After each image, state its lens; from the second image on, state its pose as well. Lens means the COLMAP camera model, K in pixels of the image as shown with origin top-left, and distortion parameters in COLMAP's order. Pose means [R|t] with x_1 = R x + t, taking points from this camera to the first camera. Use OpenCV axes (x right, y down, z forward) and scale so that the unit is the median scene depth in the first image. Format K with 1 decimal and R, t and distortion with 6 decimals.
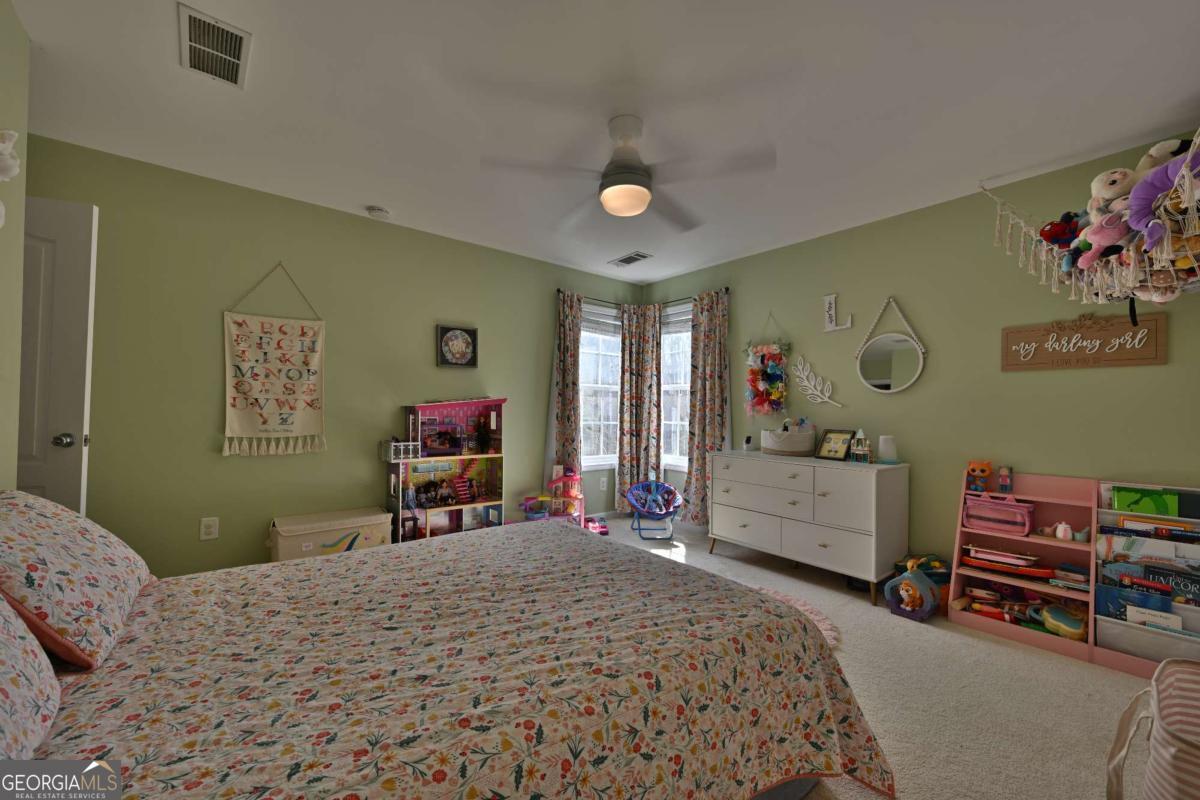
lens RADIAL K [[467.4, 0, 600.1], [0, 467.4, 408.0], [0, 0, 1]] dist [-0.002133, -0.000452]
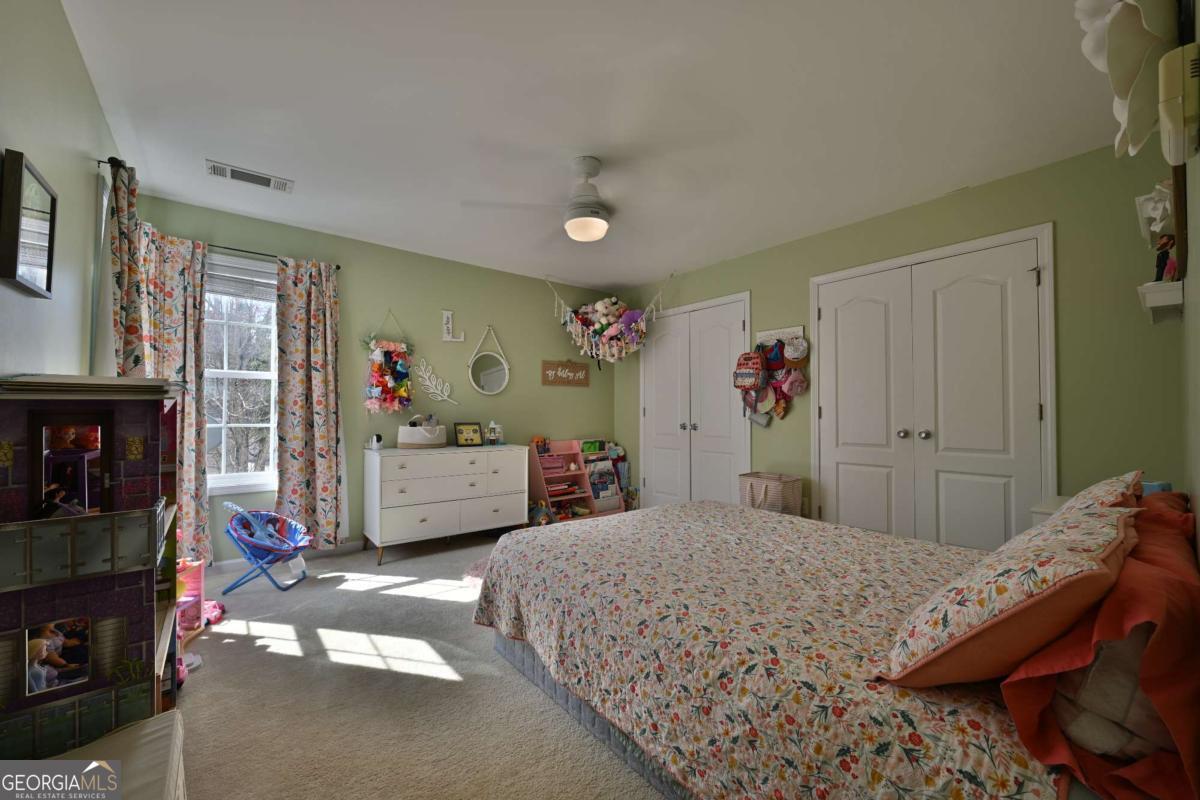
lens RADIAL K [[467.4, 0, 594.5], [0, 467.4, 410.5], [0, 0, 1]] dist [-0.002133, -0.000452]
pose [[0.000759, -0.012720, 0.999919, -0.670484], [-0.006387, 0.999899, 0.012724, -0.003734], [-0.999979, -0.006396, 0.000678, 0.589082]]
